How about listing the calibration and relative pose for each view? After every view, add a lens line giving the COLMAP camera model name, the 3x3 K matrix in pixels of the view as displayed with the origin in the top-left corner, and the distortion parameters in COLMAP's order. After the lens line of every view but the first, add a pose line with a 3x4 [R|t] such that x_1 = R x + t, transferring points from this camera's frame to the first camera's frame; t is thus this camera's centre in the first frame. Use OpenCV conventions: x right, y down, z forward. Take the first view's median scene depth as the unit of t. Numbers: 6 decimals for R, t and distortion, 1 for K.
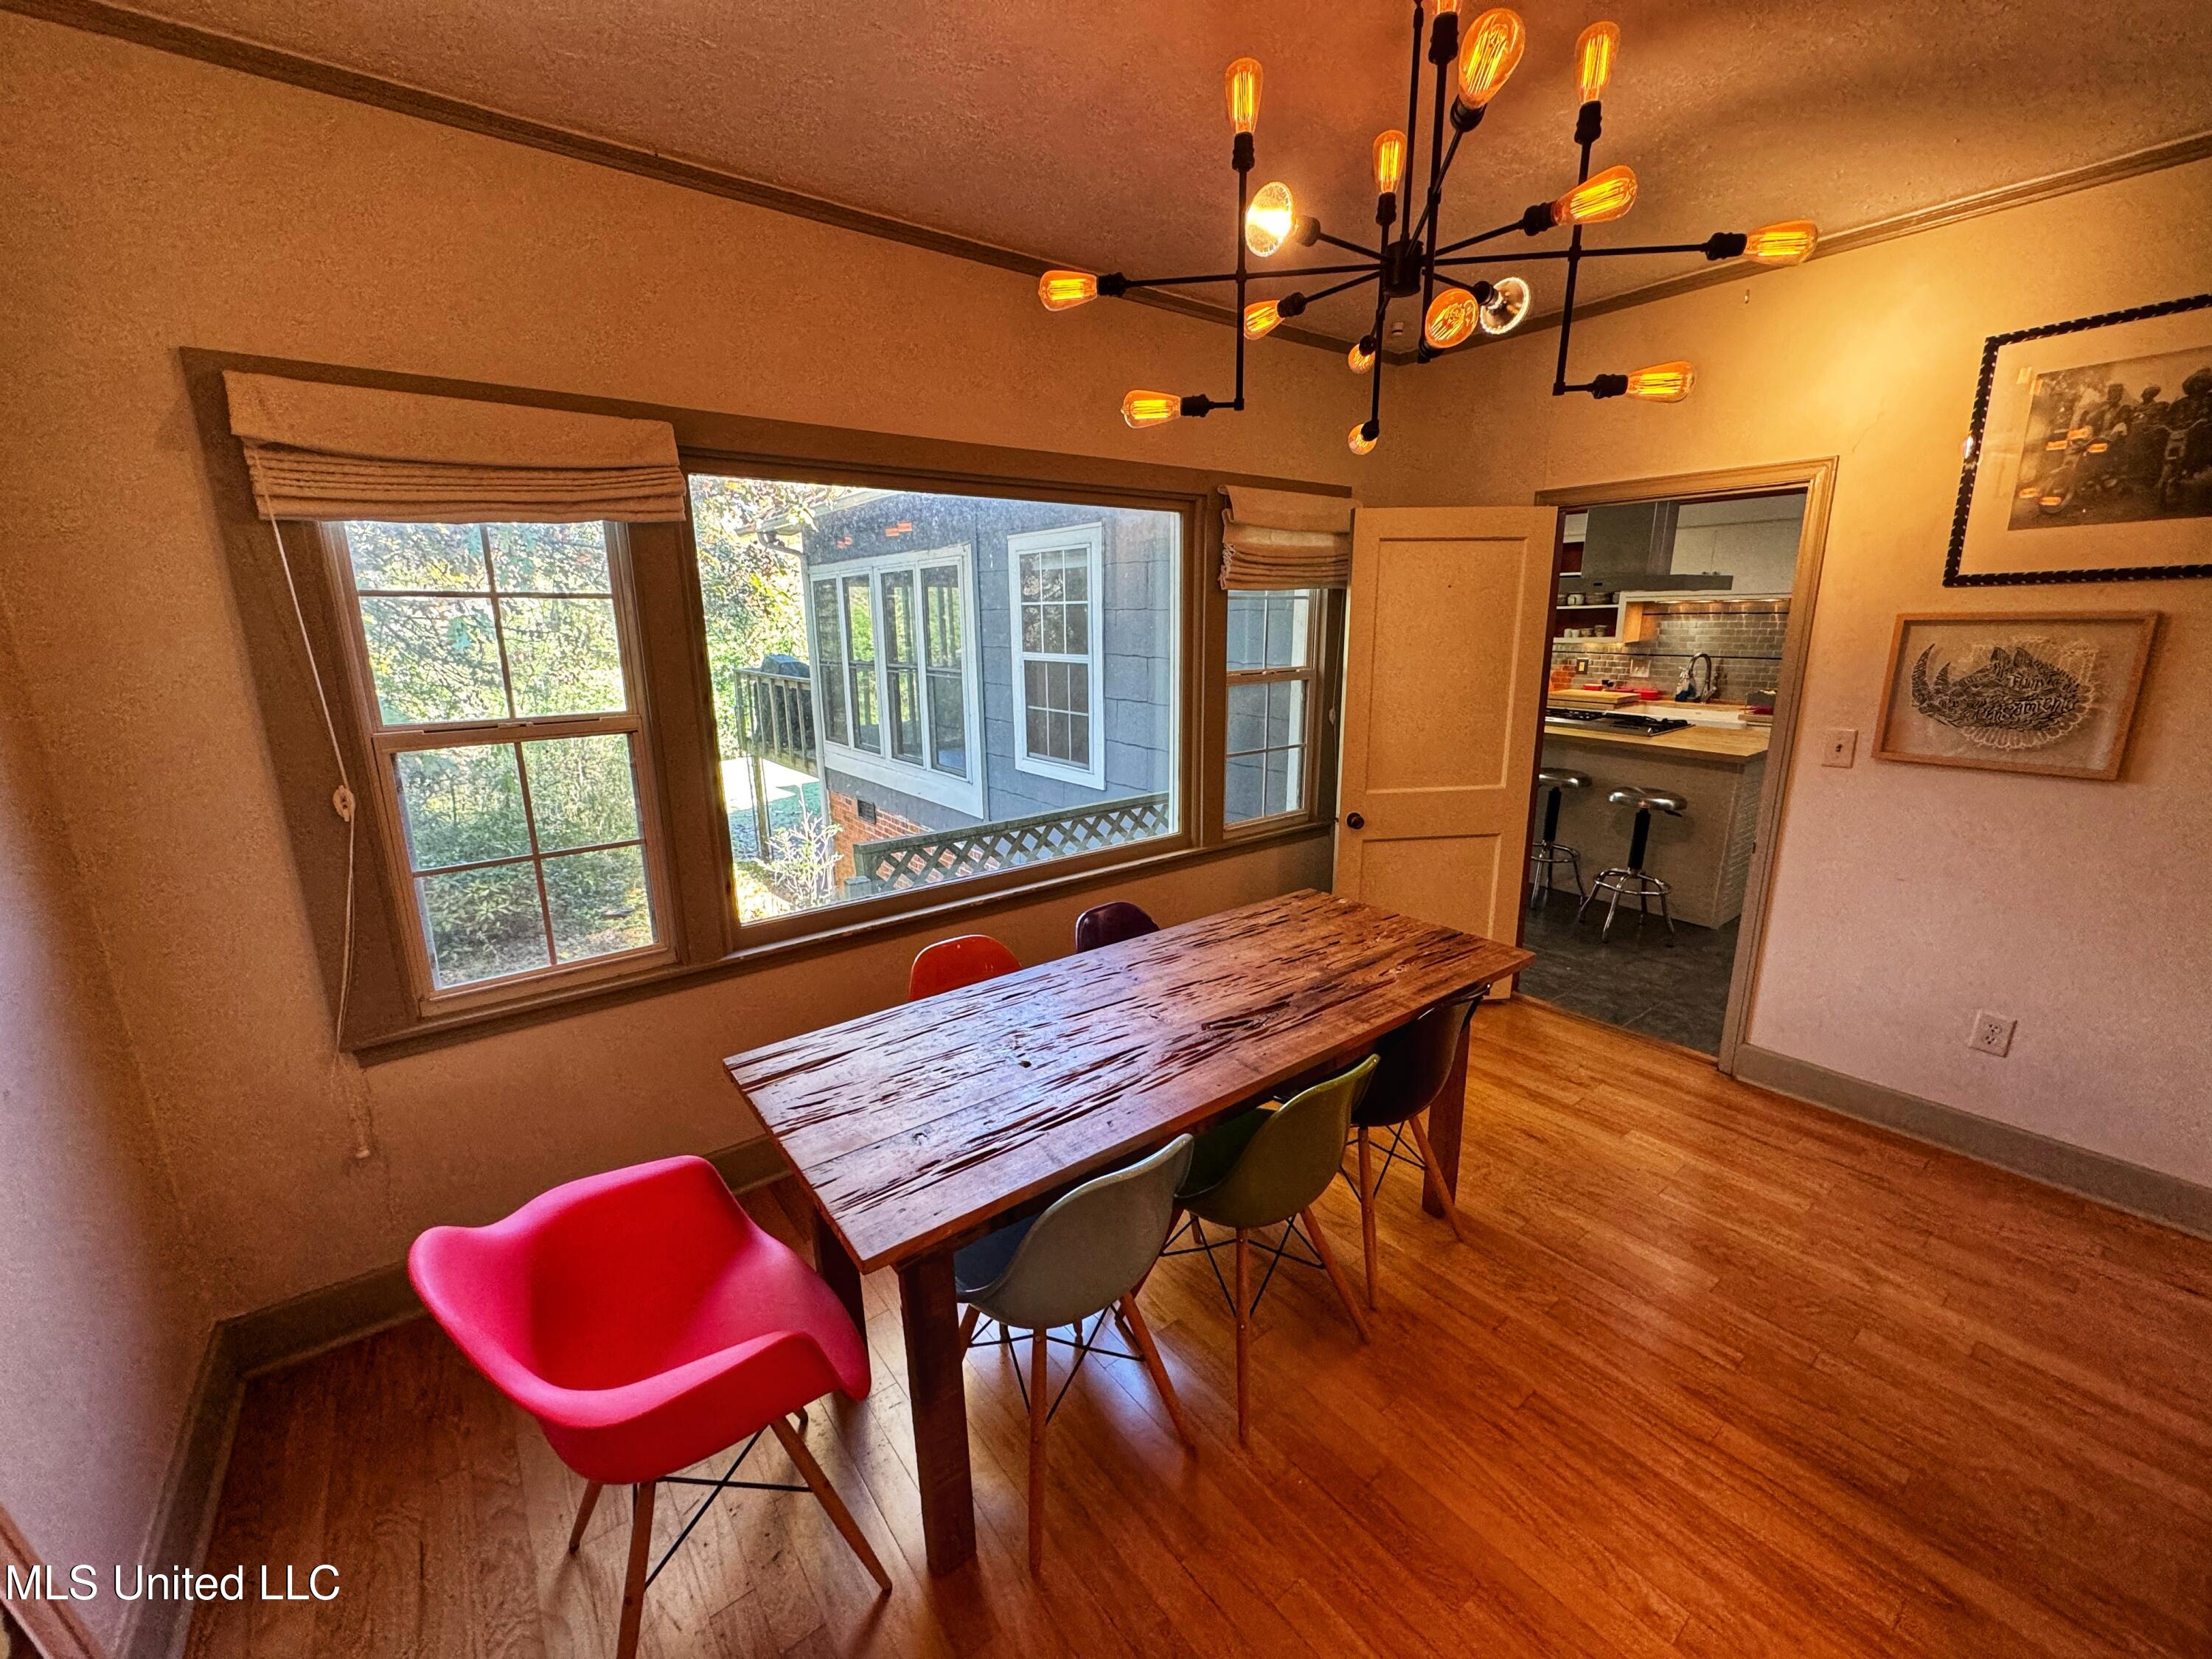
lens RADIAL K [[891.3, 0, 1098.8], [0, 891.3, 820.1], [0, 0, 1]] dist [0.000271, 0.000002]
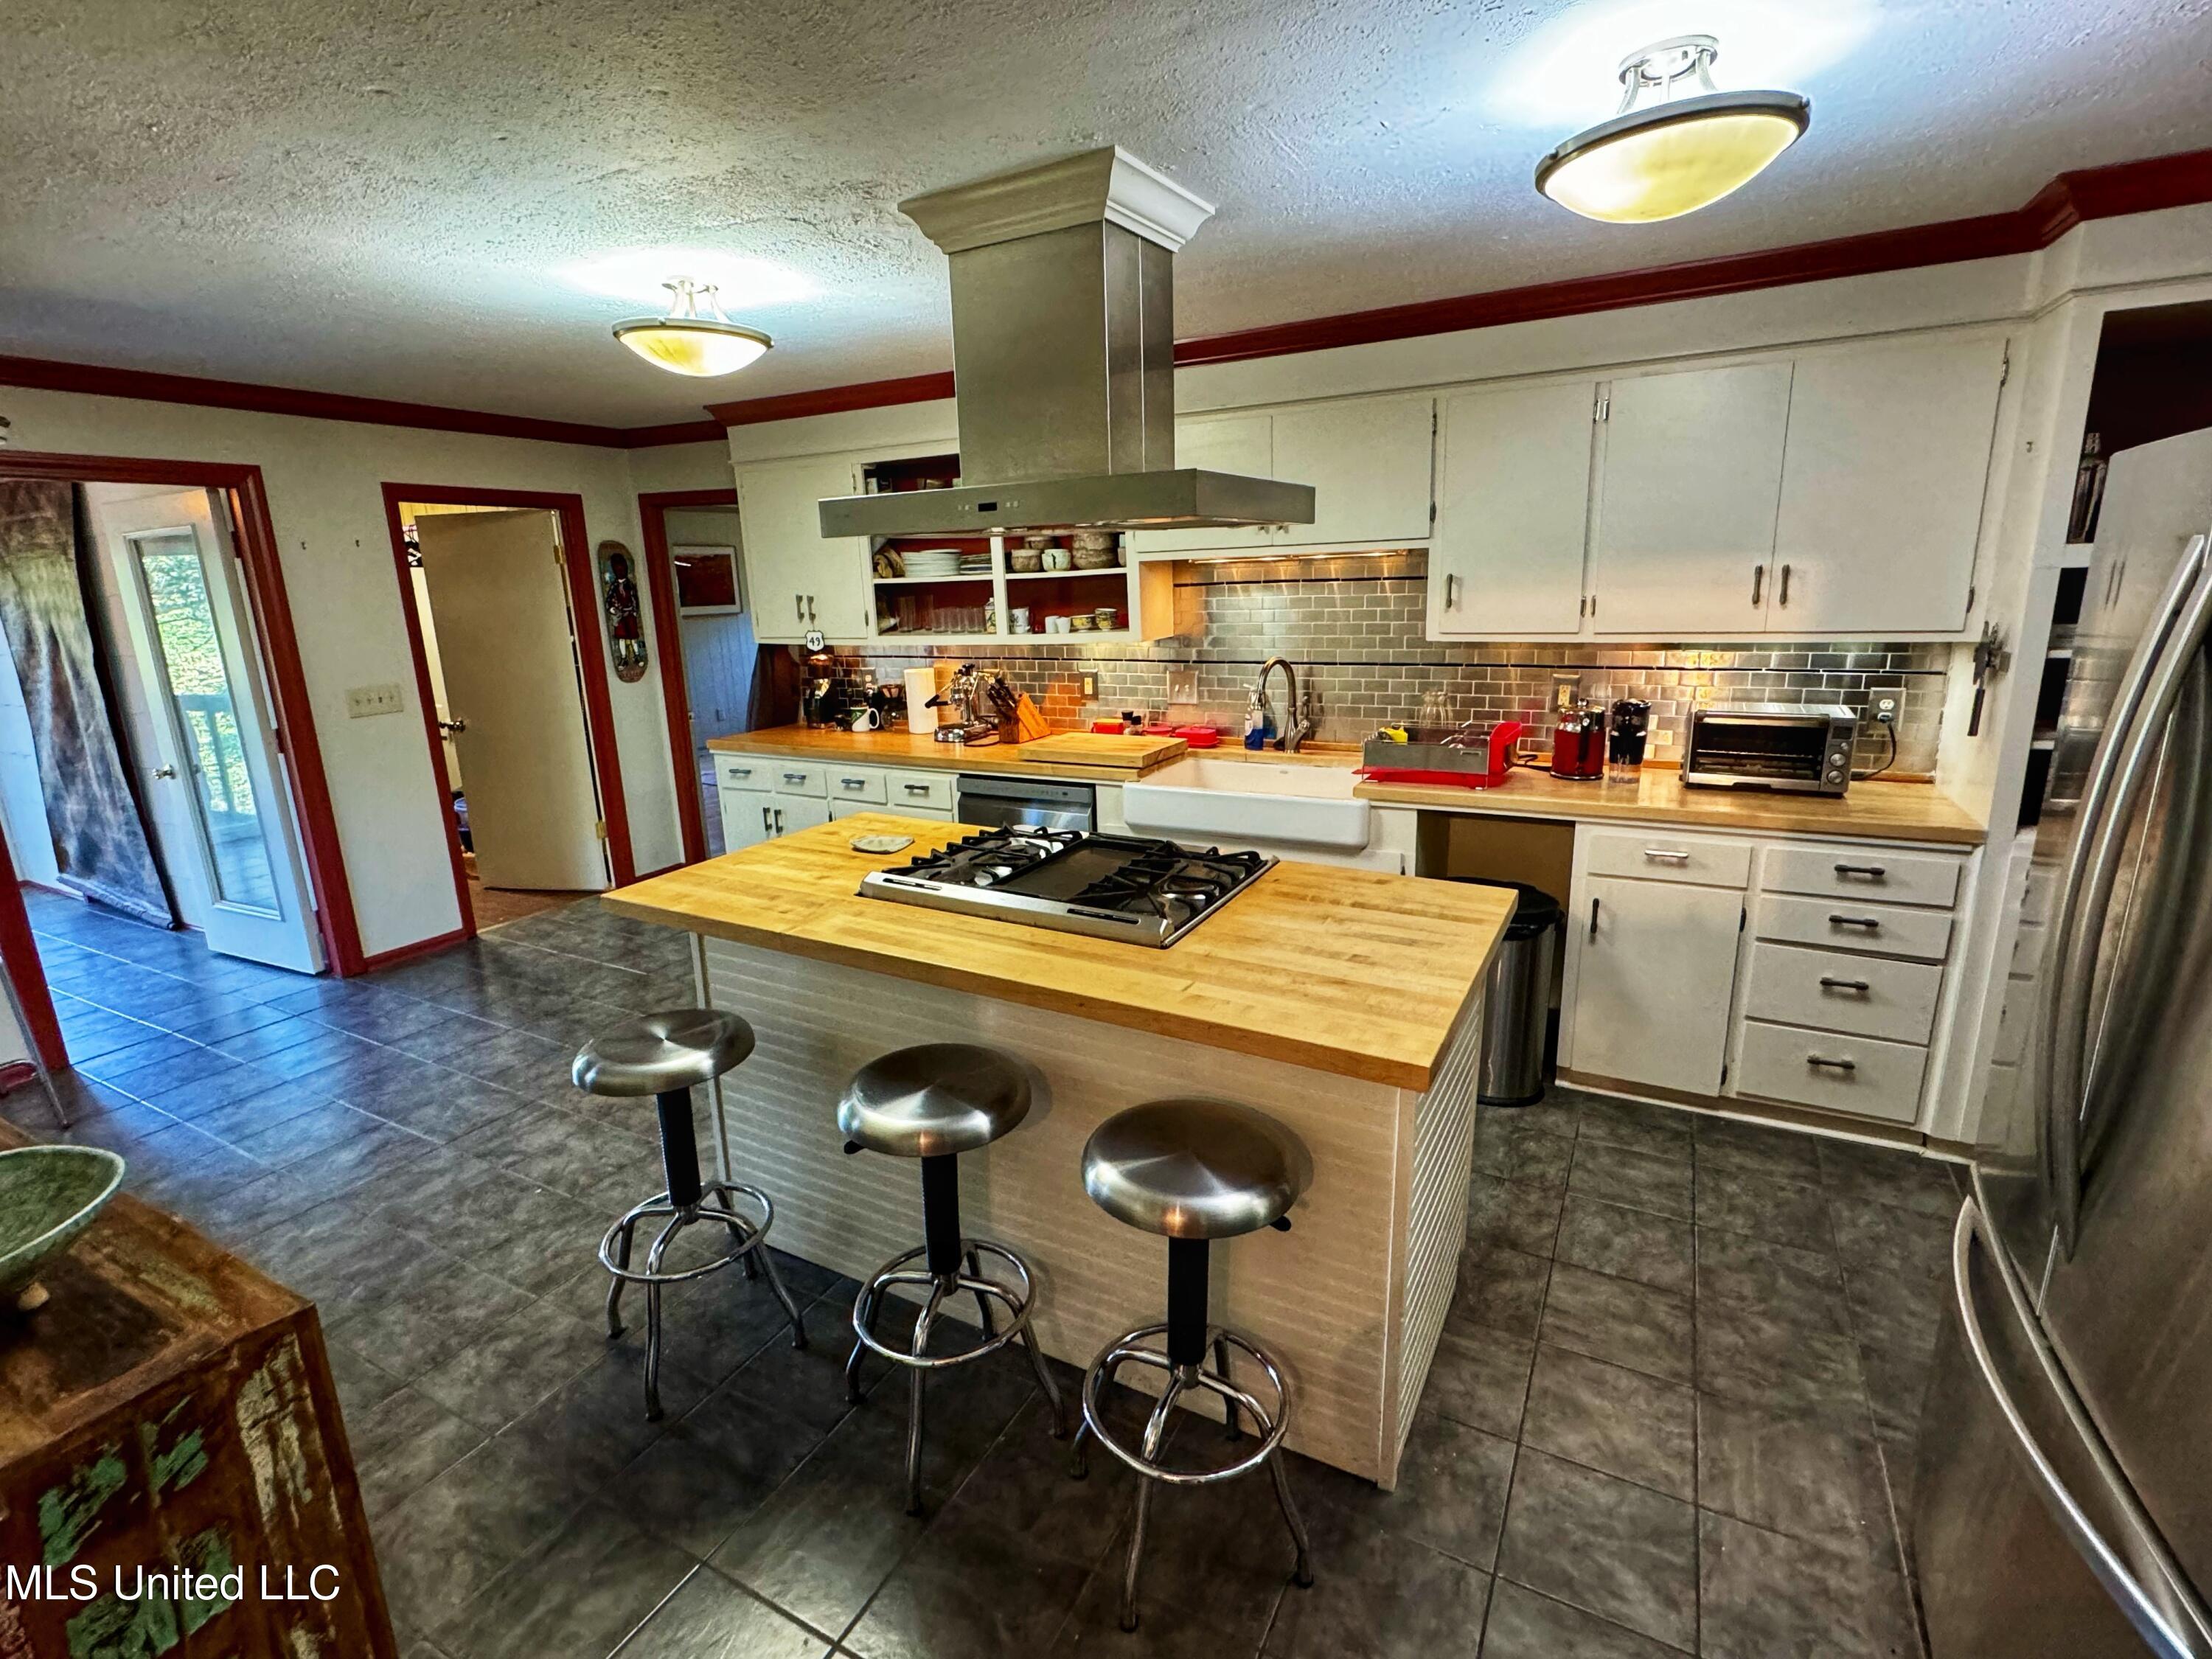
lens RADIAL K [[1047.7, 0, 1101.0], [0, 1047.7, 831.5], [0, 0, 1]] dist [-0.001043, -0.000097]
pose [[0.915034, -0.116531, 0.386177, 0.318665], [0.114470, 0.993020, 0.028416, -0.110292], [-0.386793, 0.018204, 0.921987, 0.455028]]
